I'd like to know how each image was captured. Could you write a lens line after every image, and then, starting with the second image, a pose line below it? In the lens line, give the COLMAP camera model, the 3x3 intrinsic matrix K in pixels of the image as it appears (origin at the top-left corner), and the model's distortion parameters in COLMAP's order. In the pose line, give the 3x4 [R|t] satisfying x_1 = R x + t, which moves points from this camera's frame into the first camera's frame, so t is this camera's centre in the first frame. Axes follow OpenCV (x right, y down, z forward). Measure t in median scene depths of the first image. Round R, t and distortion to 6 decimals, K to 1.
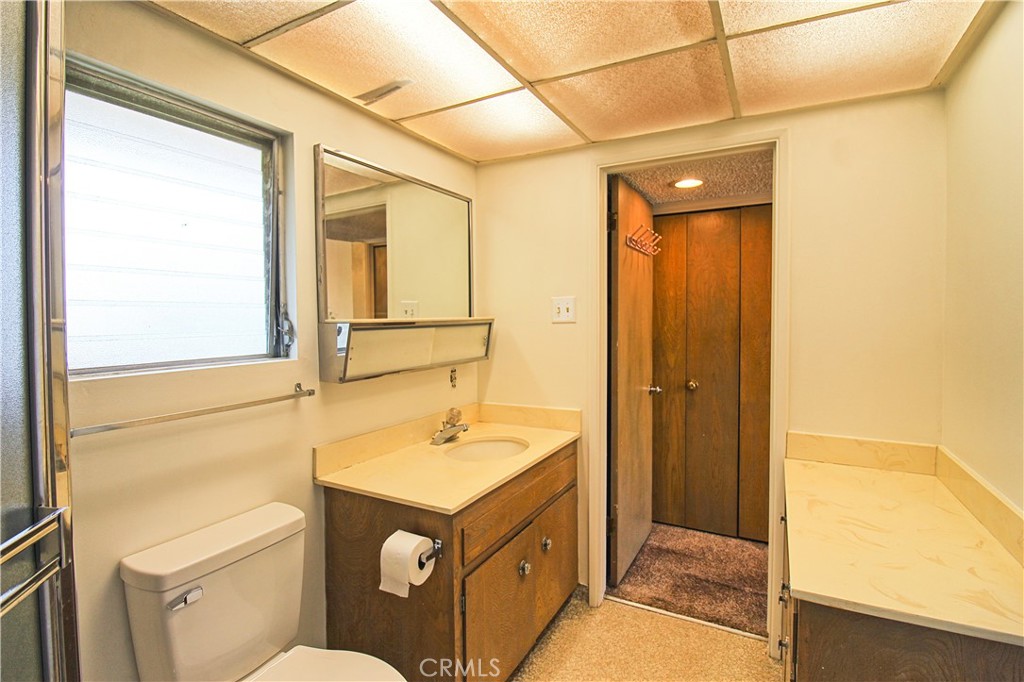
lens RADIAL K [[482.6, 0, 516.4], [0, 482.6, 327.6], [0, 0, 1]] dist [-0.000907, -0.011502]
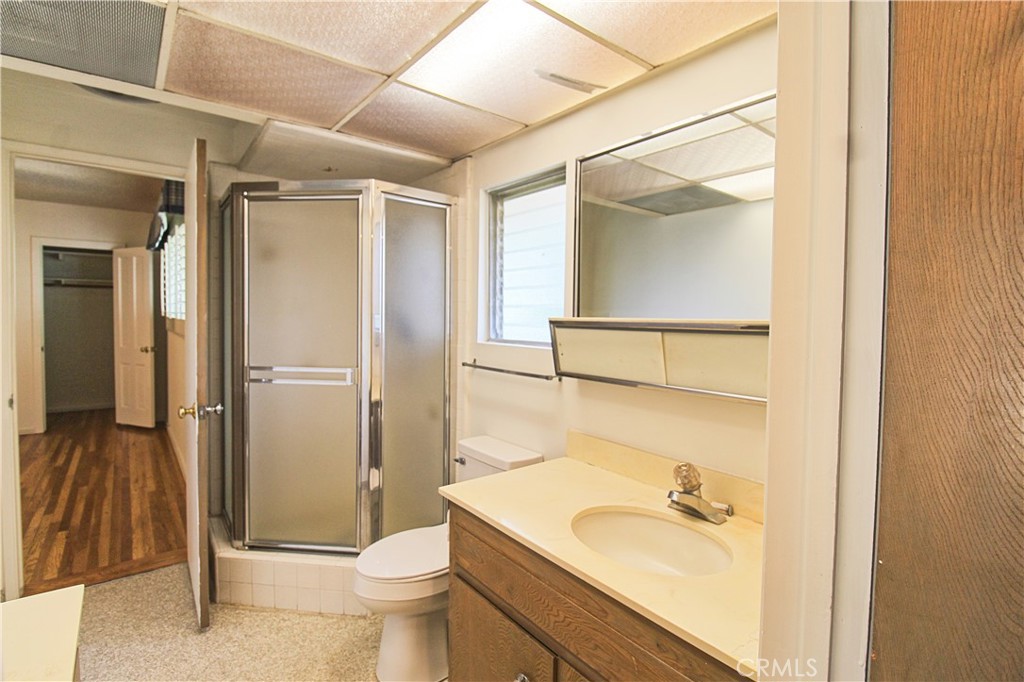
lens RADIAL K [[482.6, 0, 516.4], [0, 482.6, 327.6], [0, 0, 1]] dist [-0.000907, -0.011502]
pose [[-0.391756, 0.027366, -0.919662, 0.659884], [-0.028829, 0.998702, 0.041998, -0.035719], [0.919617, 0.042966, -0.390459, 1.296797]]
